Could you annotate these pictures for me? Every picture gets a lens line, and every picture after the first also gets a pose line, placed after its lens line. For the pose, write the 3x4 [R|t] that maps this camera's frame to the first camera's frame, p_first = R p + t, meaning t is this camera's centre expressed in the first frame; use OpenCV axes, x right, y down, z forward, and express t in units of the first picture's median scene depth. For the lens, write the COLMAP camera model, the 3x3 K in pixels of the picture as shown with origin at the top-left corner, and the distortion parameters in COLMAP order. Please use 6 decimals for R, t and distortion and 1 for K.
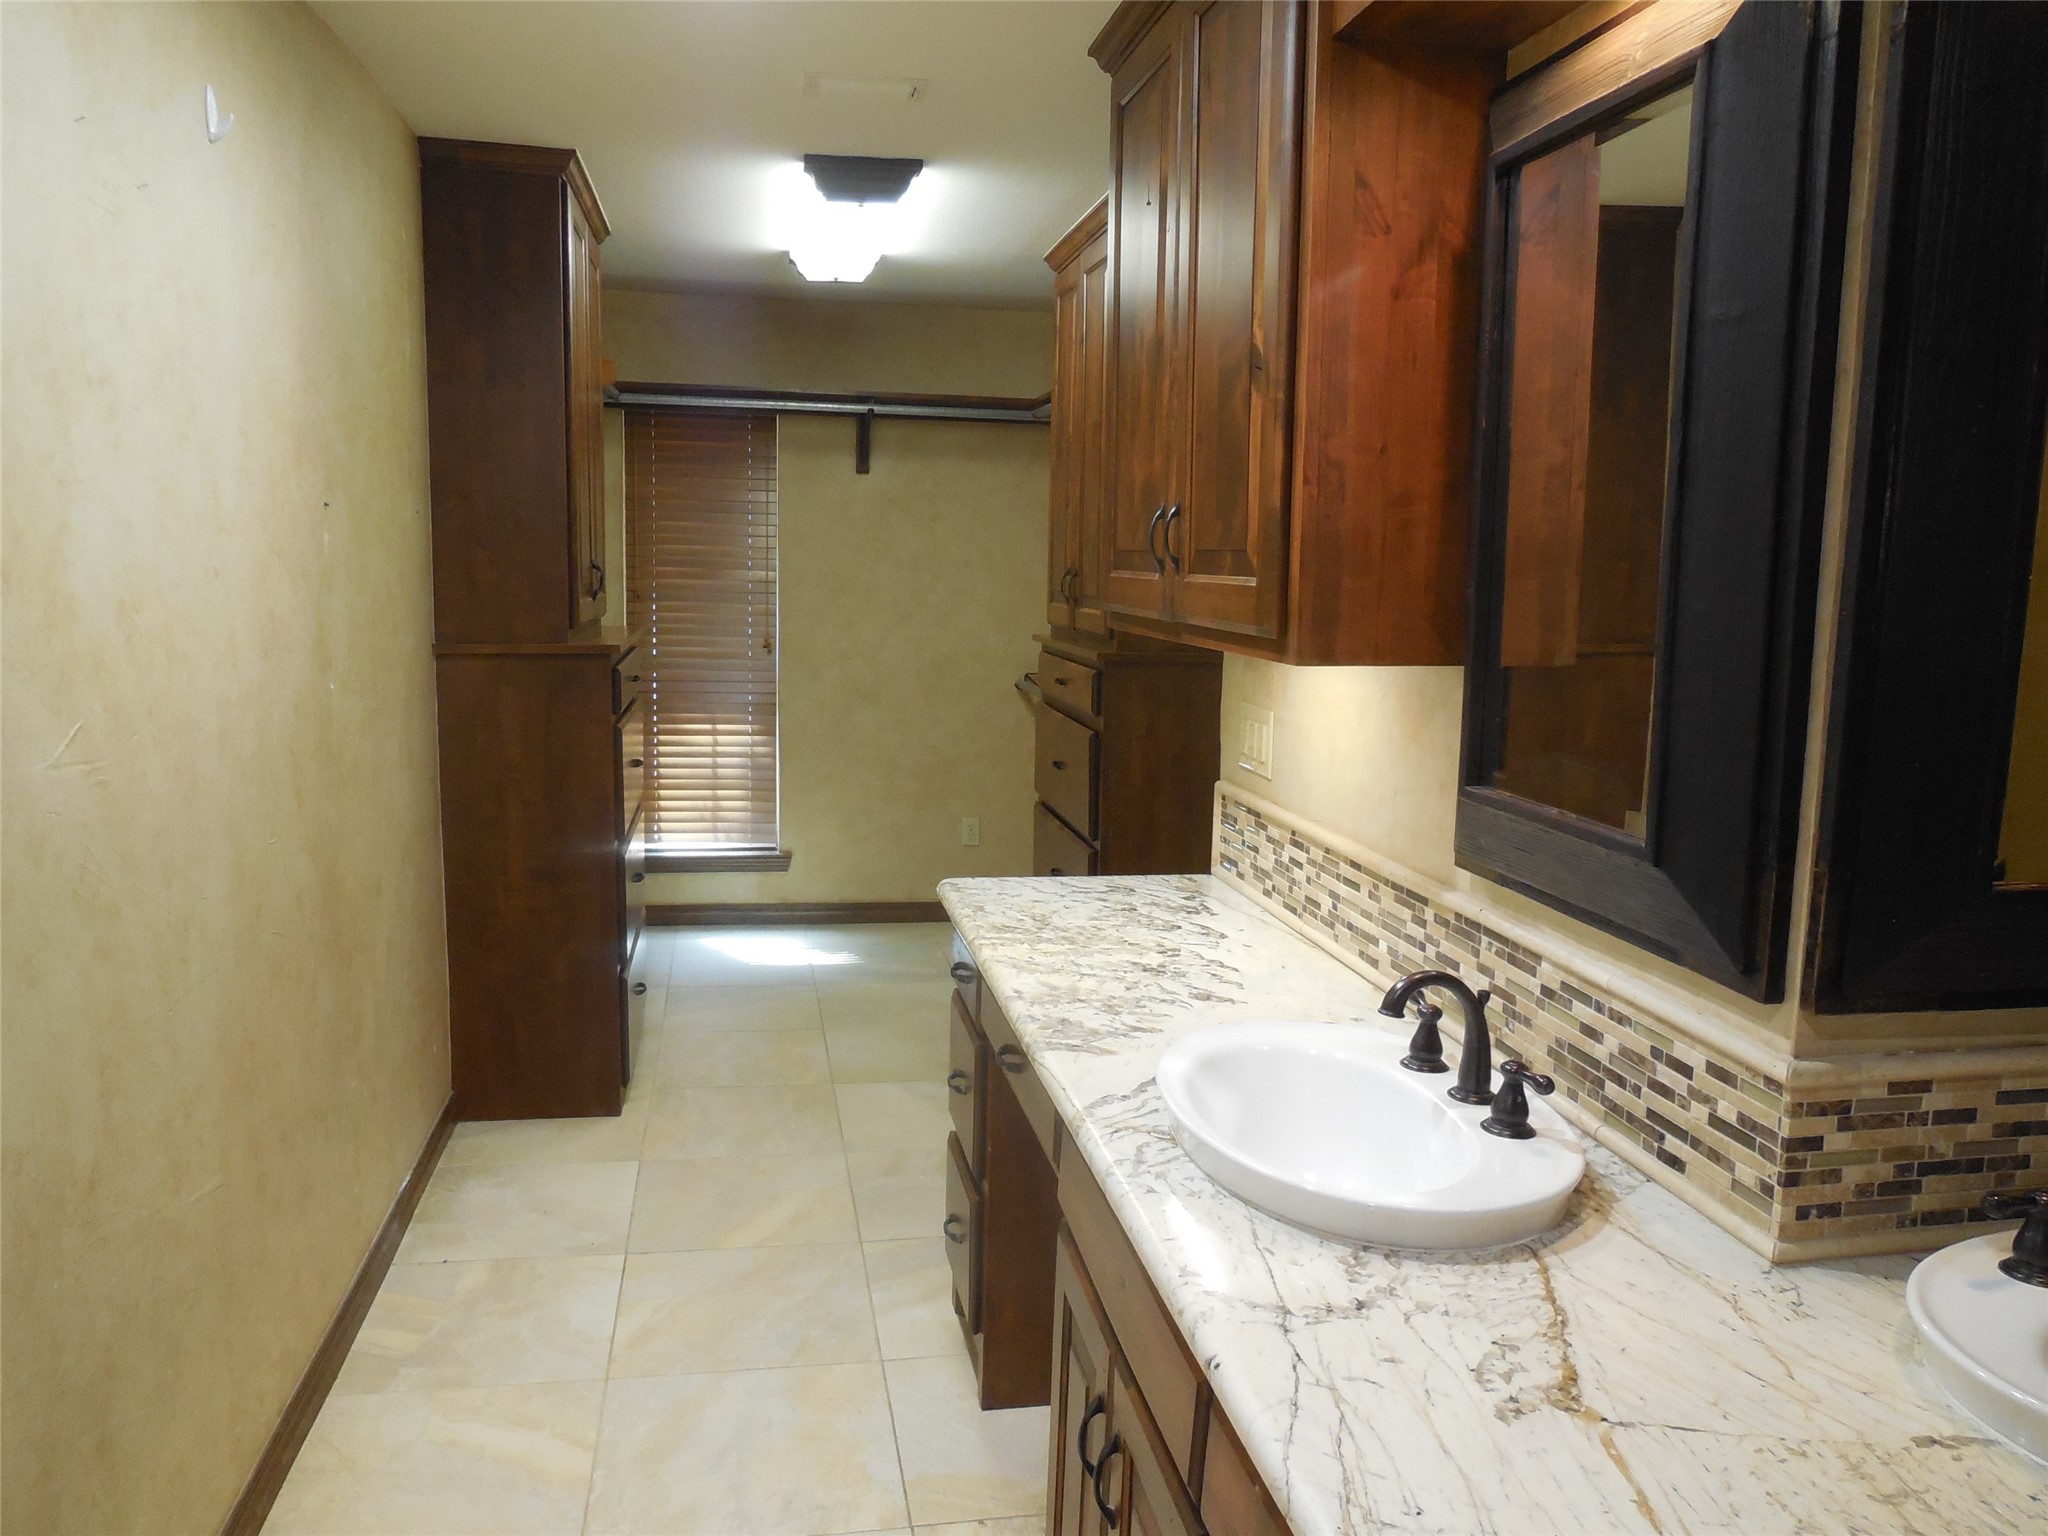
lens RADIAL K [[1524.8, 0, 1024.1], [0, 1524.8, 767.7], [0, 0, 1]] dist [-0.048232, -0.002429]
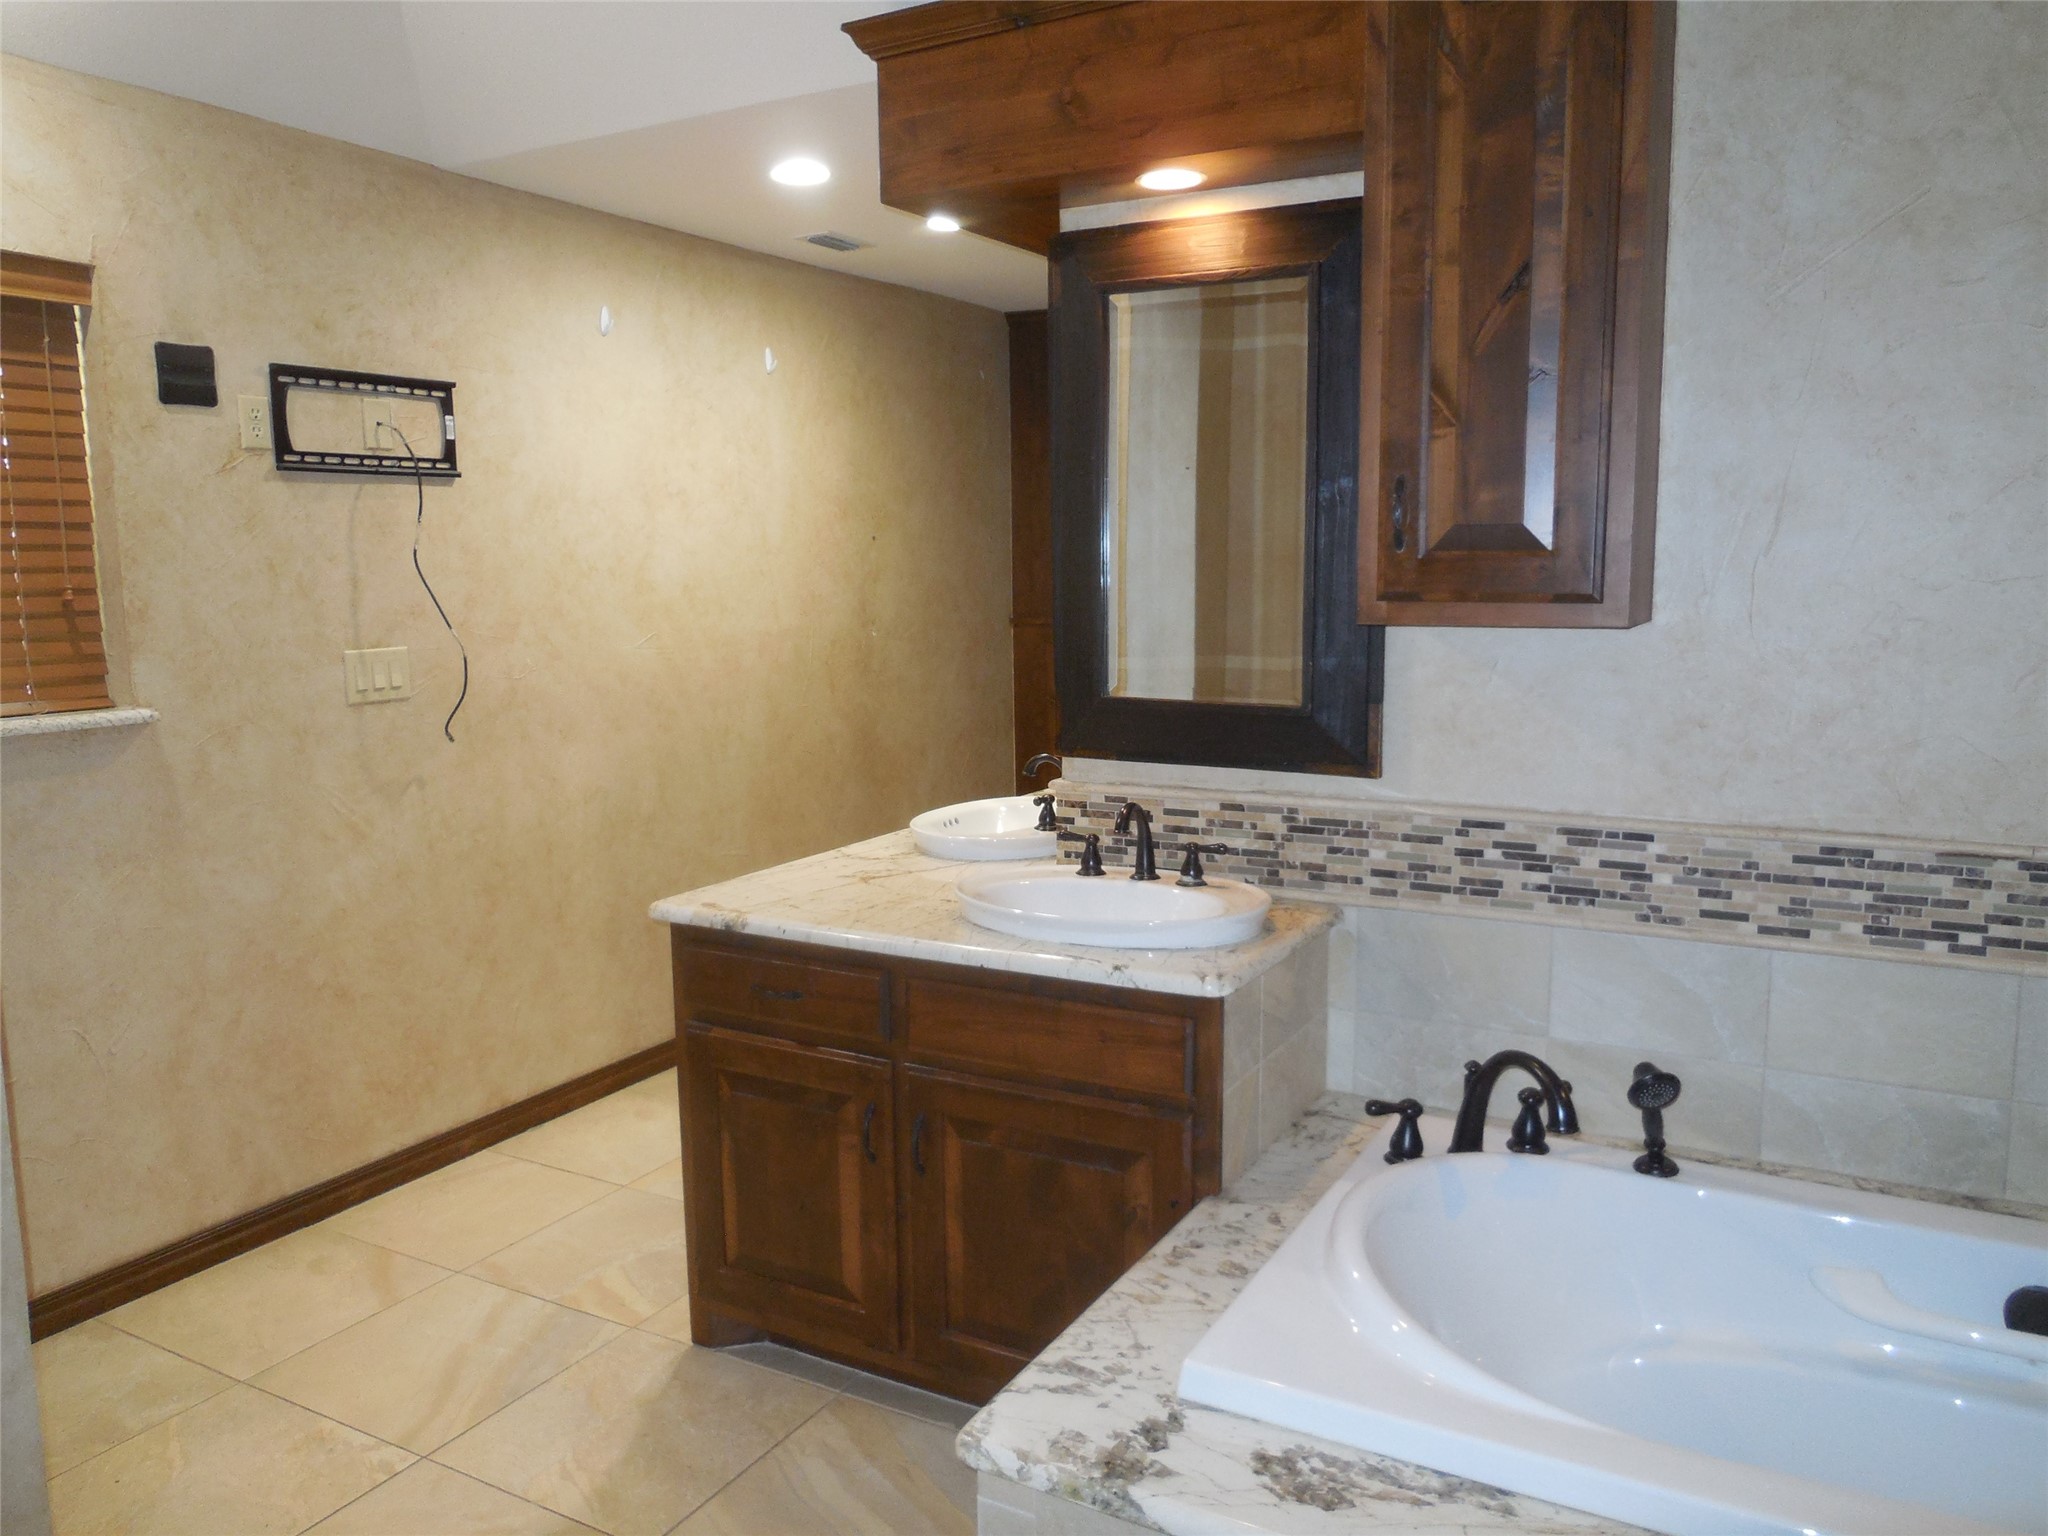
lens RADIAL K [[1524.8, 0, 1022.0], [0, 1524.8, 771.5], [0, 0, 1]] dist [-0.048232, -0.002429]
pose [[0.773689, 0.059019, -0.630811, 1.791964], [-0.059220, 0.998029, 0.020743, 0.136996], [0.630792, 0.021308, 0.775659, -0.705033]]
